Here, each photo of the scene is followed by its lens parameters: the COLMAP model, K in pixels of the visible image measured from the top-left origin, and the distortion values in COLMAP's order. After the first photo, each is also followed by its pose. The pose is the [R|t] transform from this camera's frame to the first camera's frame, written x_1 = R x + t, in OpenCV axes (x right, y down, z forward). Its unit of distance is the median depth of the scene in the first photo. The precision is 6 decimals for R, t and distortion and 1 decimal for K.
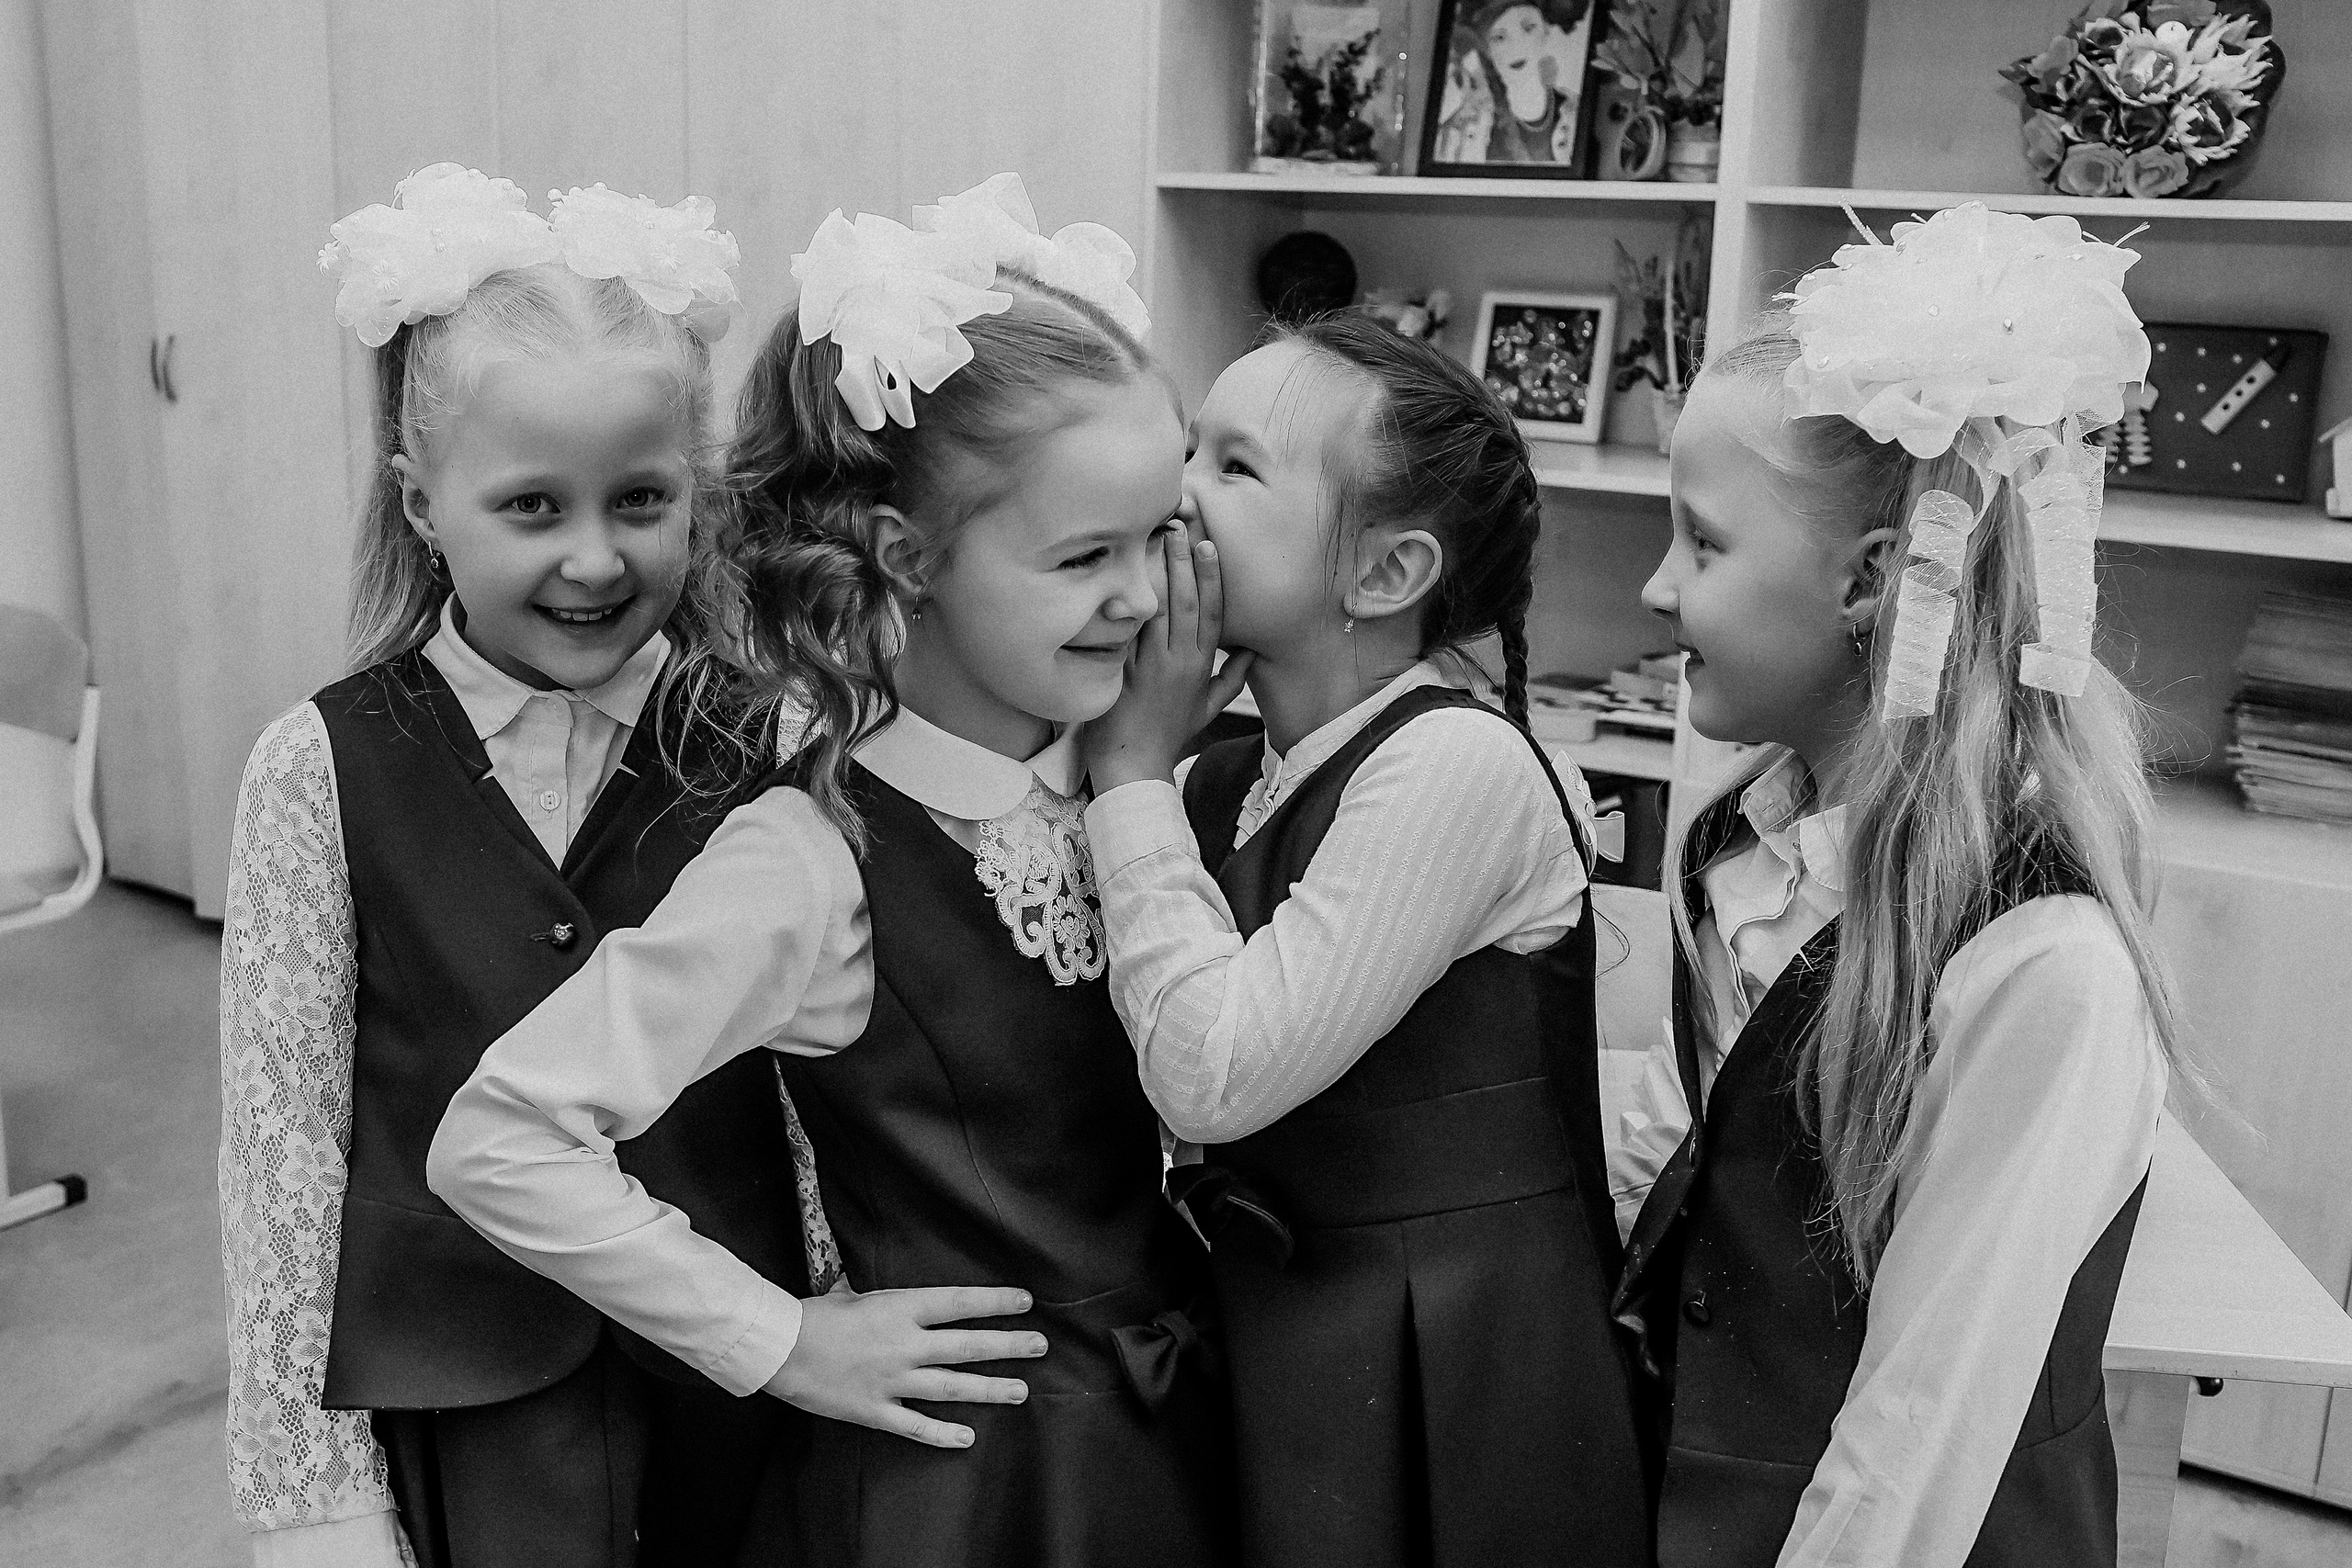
lens RADIAL K [[2489.1, 0, 1063.5], [0, 2489.1, 800.0], [0, 0, 1]] dist [-0.100467, 0.136776]
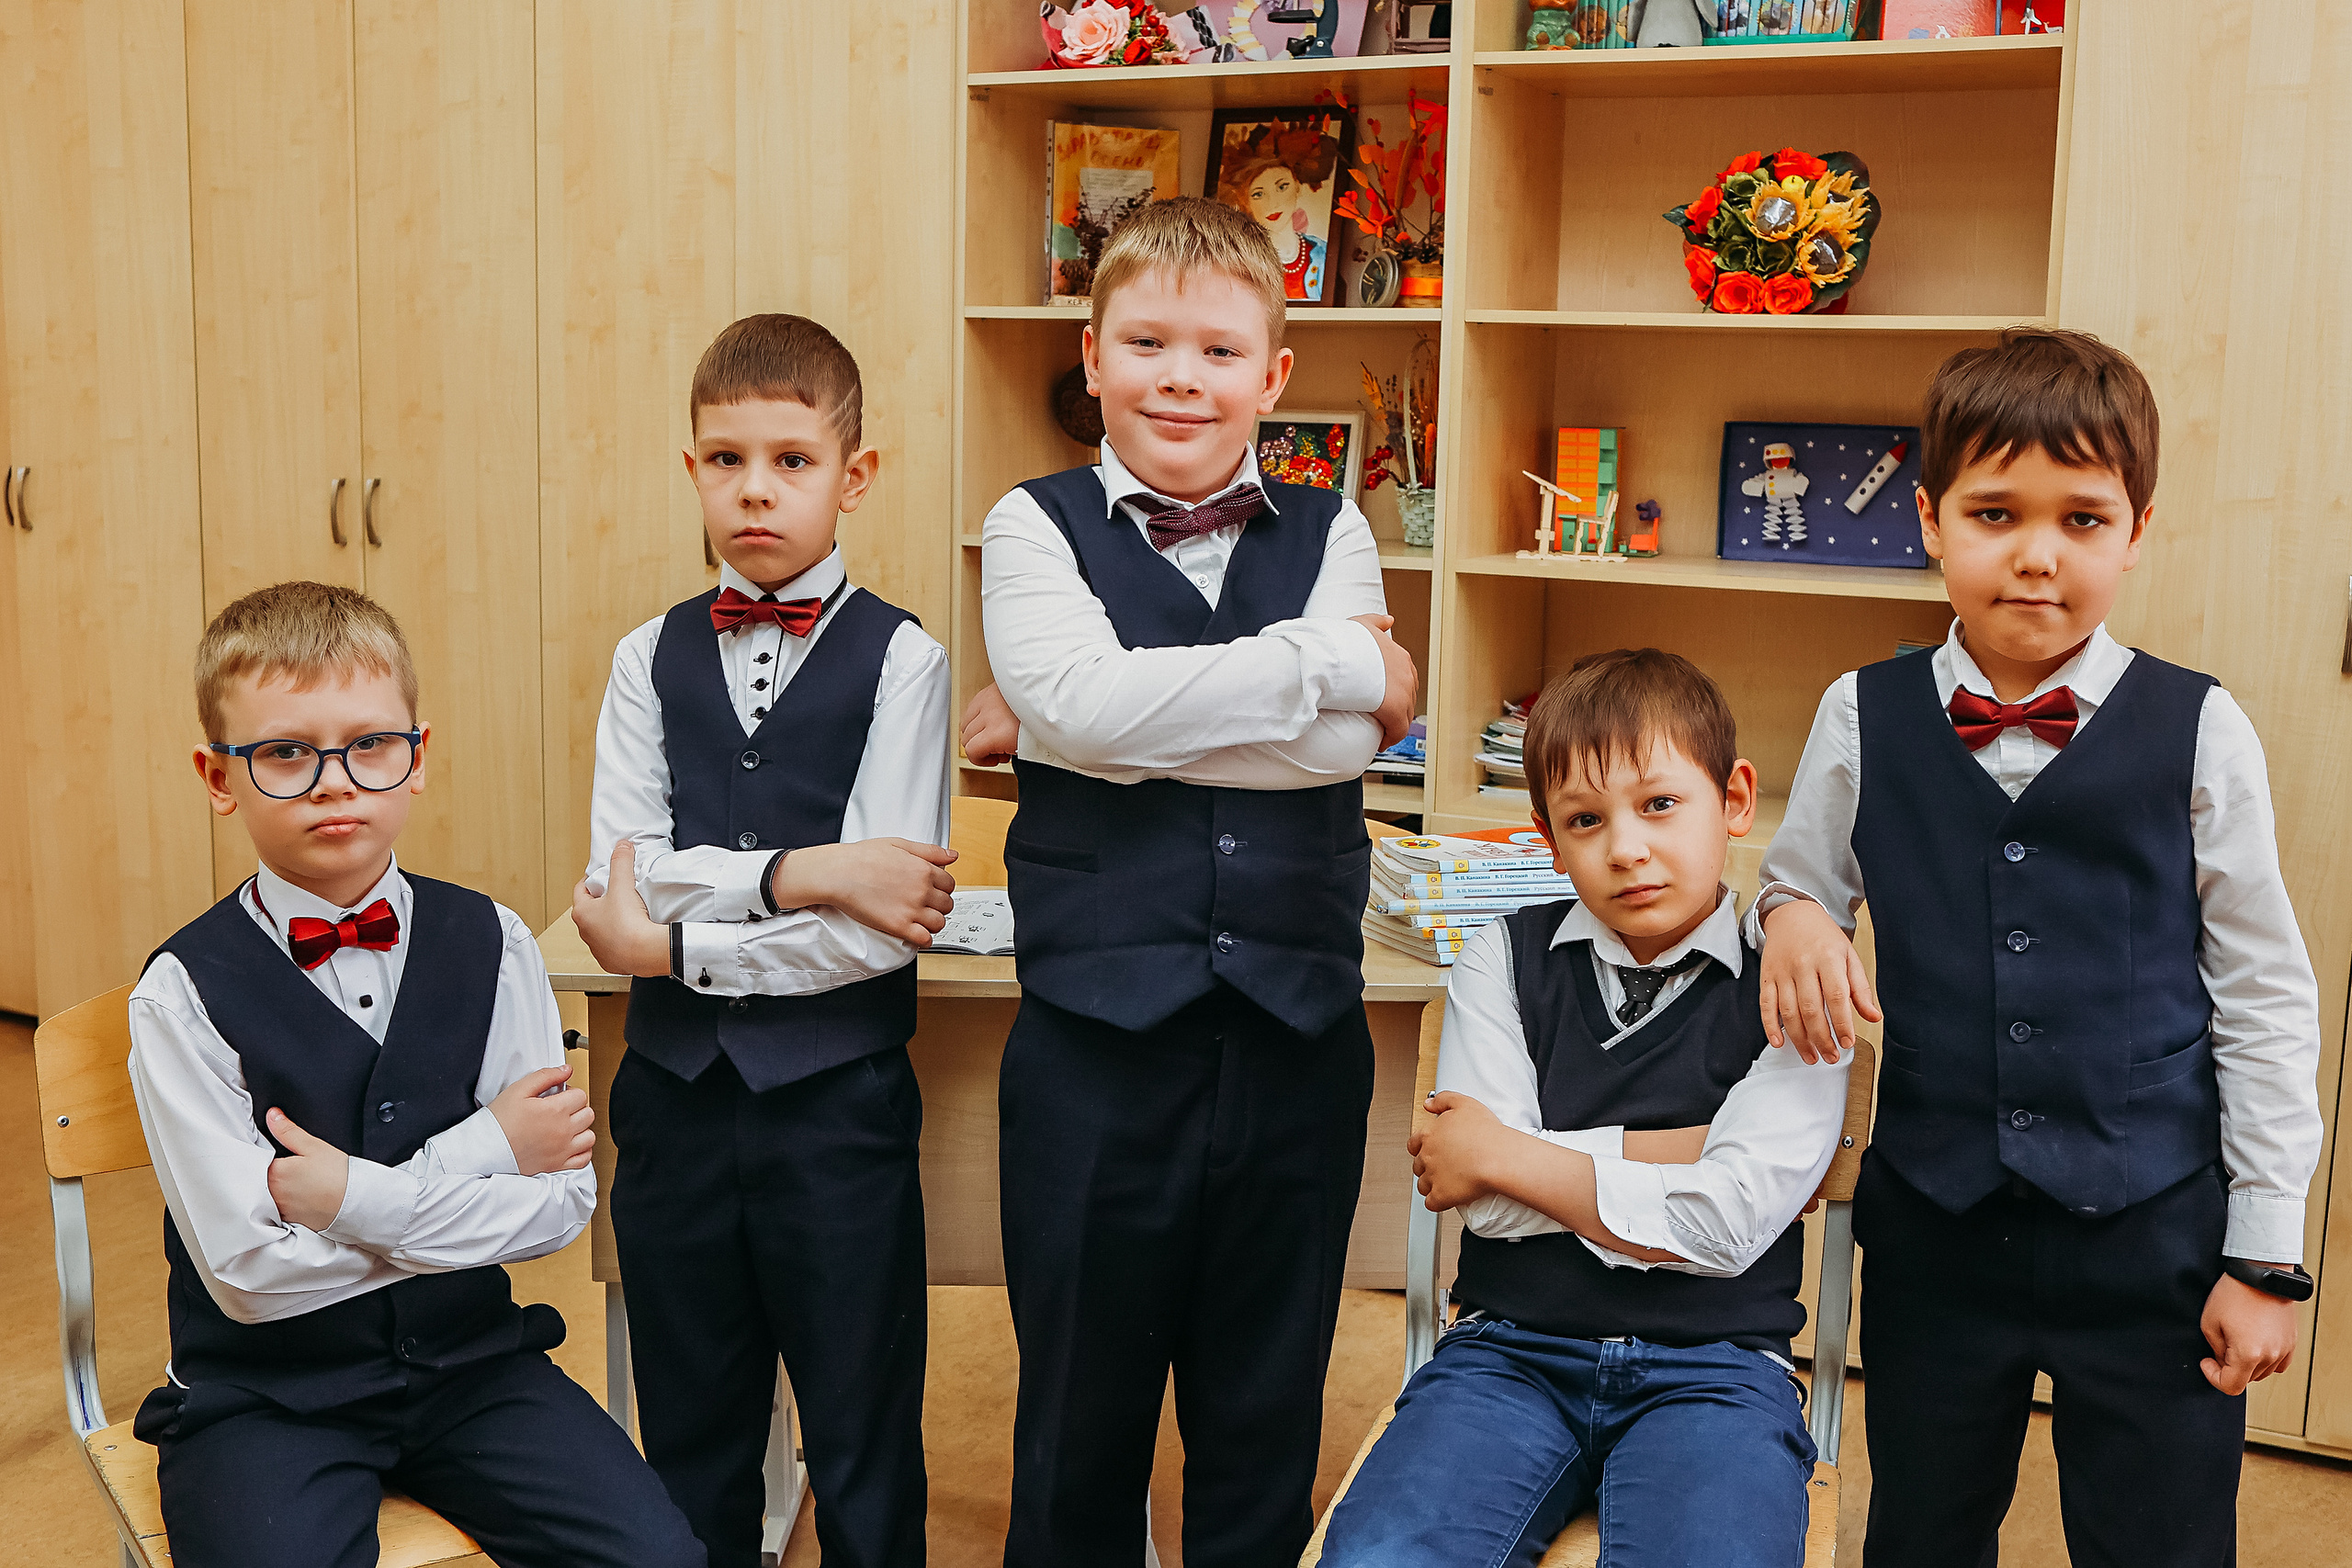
lens RADIAL K [[2540.4, 0, 1188.1], [0, 2540.4, 771.0], [0, 0, 1]] dist [-0.089155, 0.104027]
pose [[0.990437, -0.018770, 0.136681, -0.025222], [0.031380, 0.995384, -0.090701, 0.072514], [-0.134348, 0.094123, 0.986454, -0.155942]]
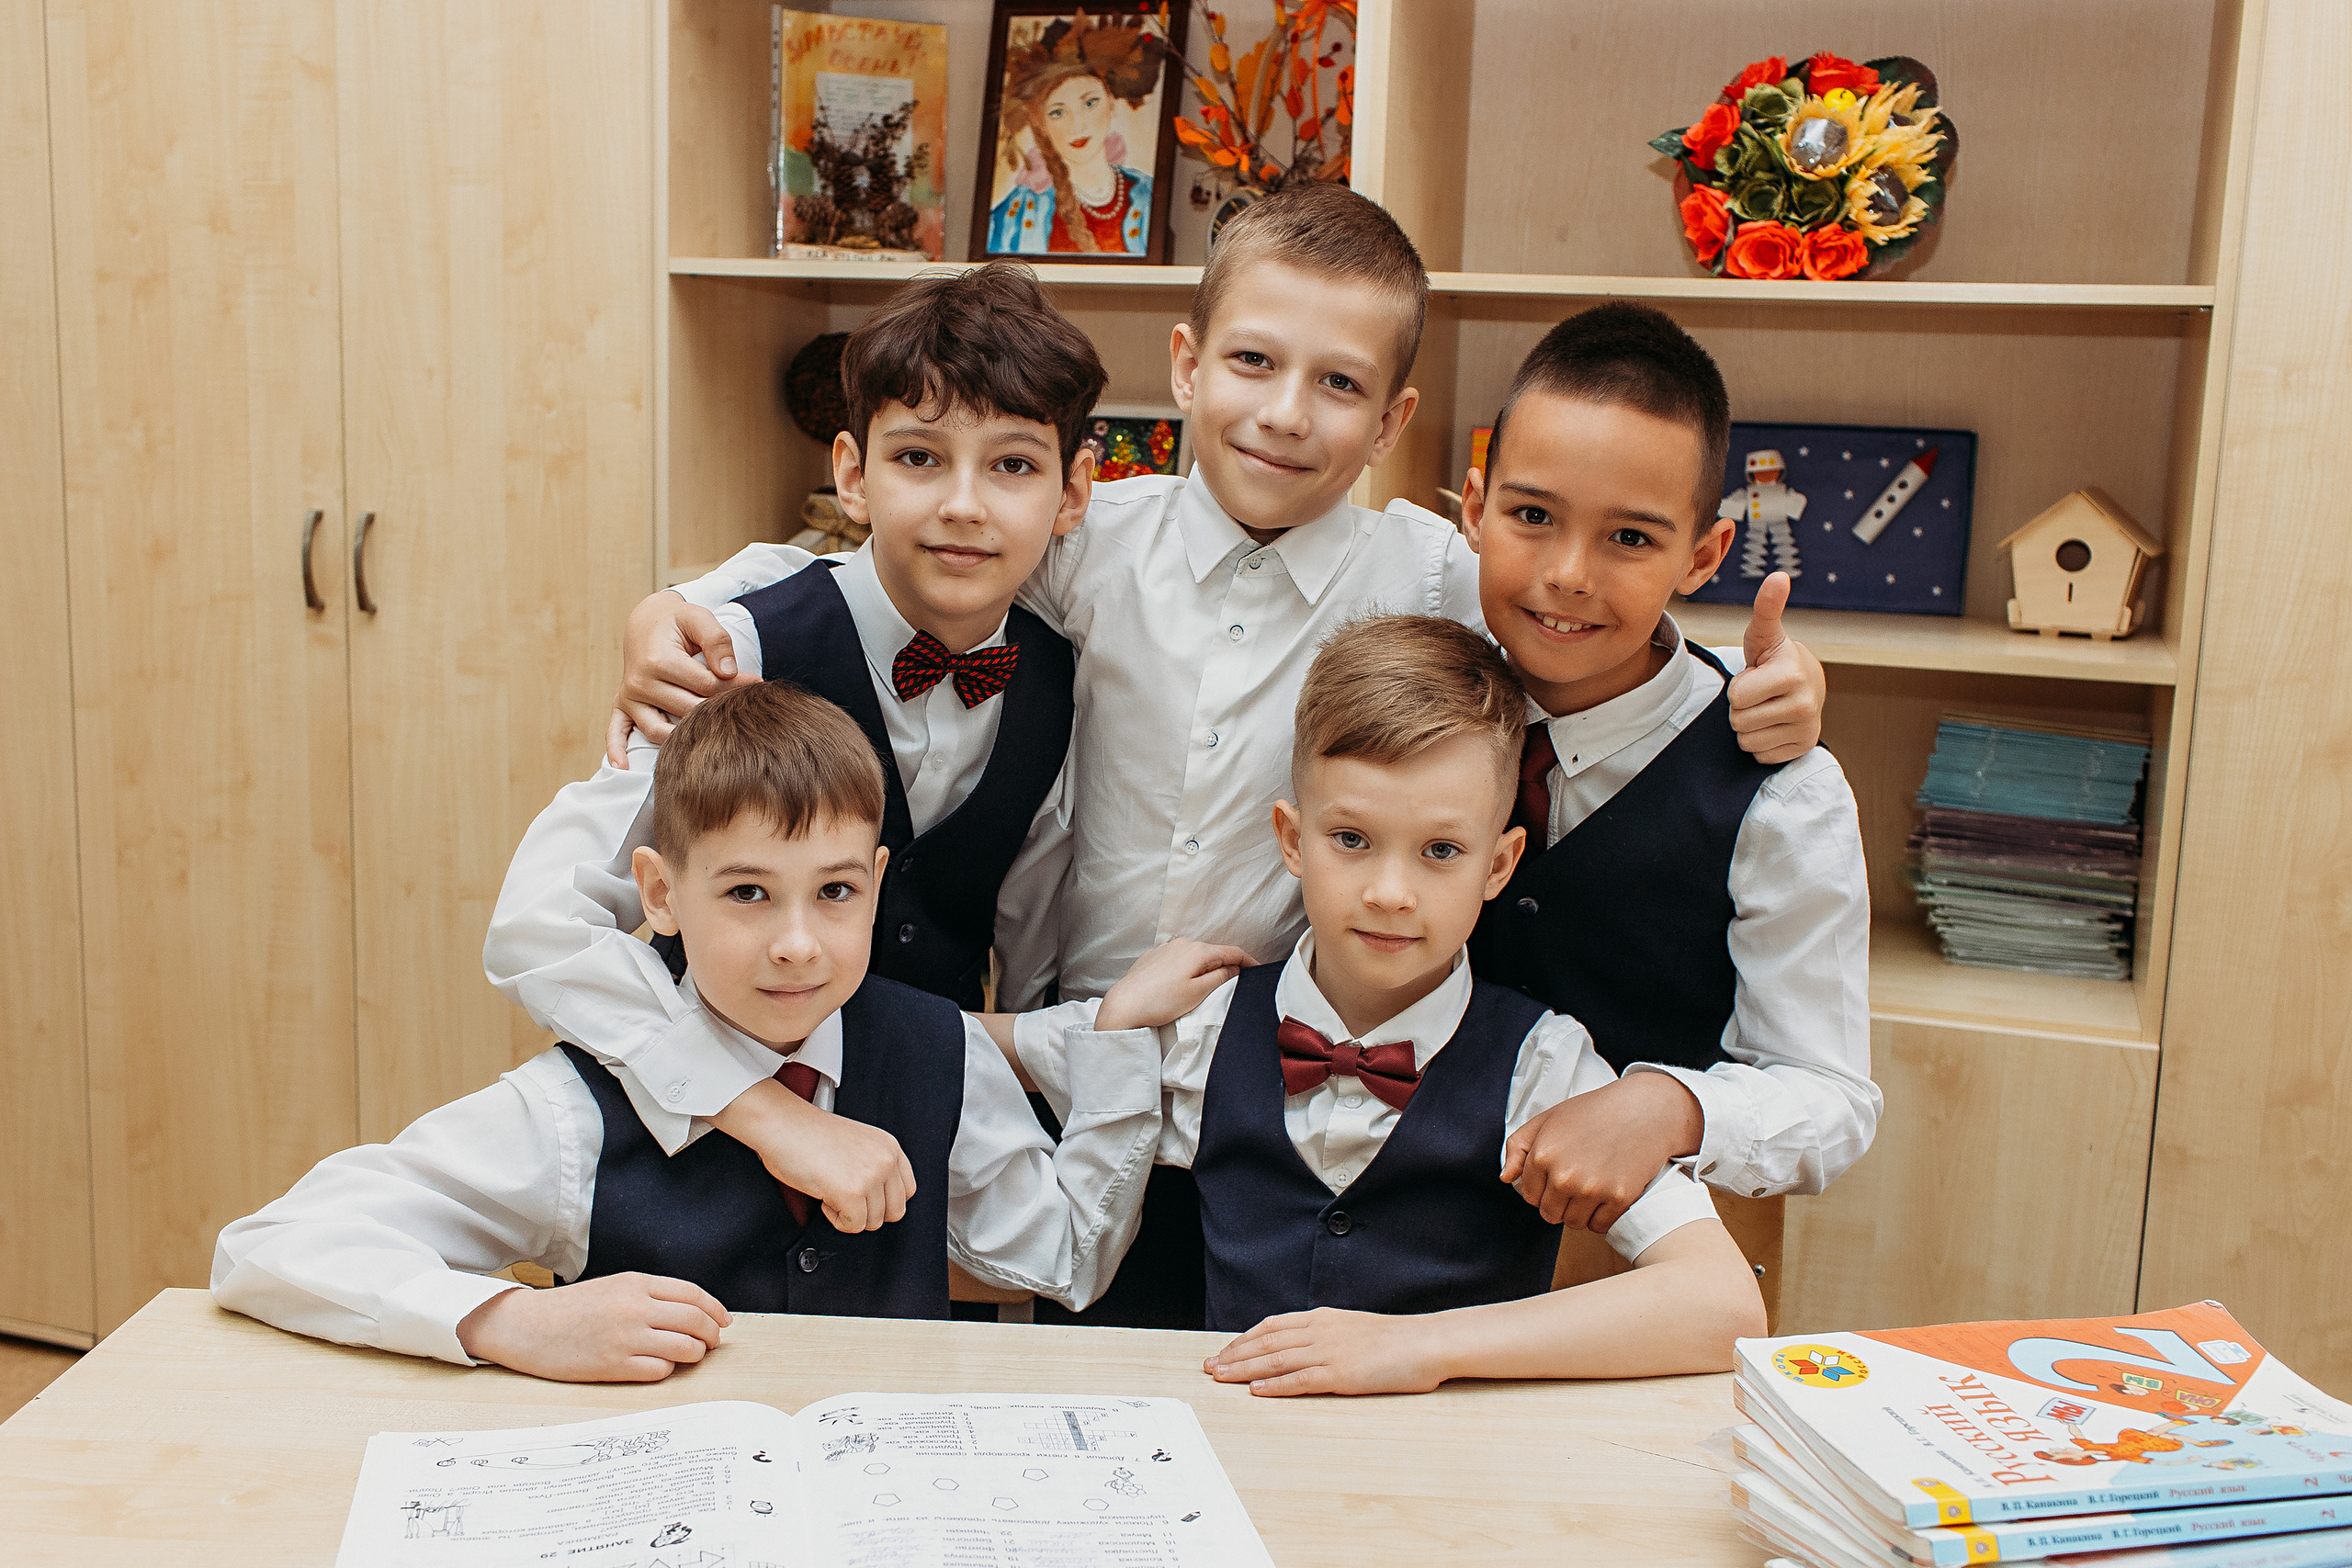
lens RADIAL K [[2537.2, 0, 1135.5], [0, 2537.2, 744.4], [0, 0, 1]] dist [-0.003319, 0.033737]
pose [[0.963528, -0.031892, 0.265699, -0.044967], [0.054552, 0.995433, -0.078345, -0.014189], [-0.261987, 0.089982, 0.960867, 0.152868]]
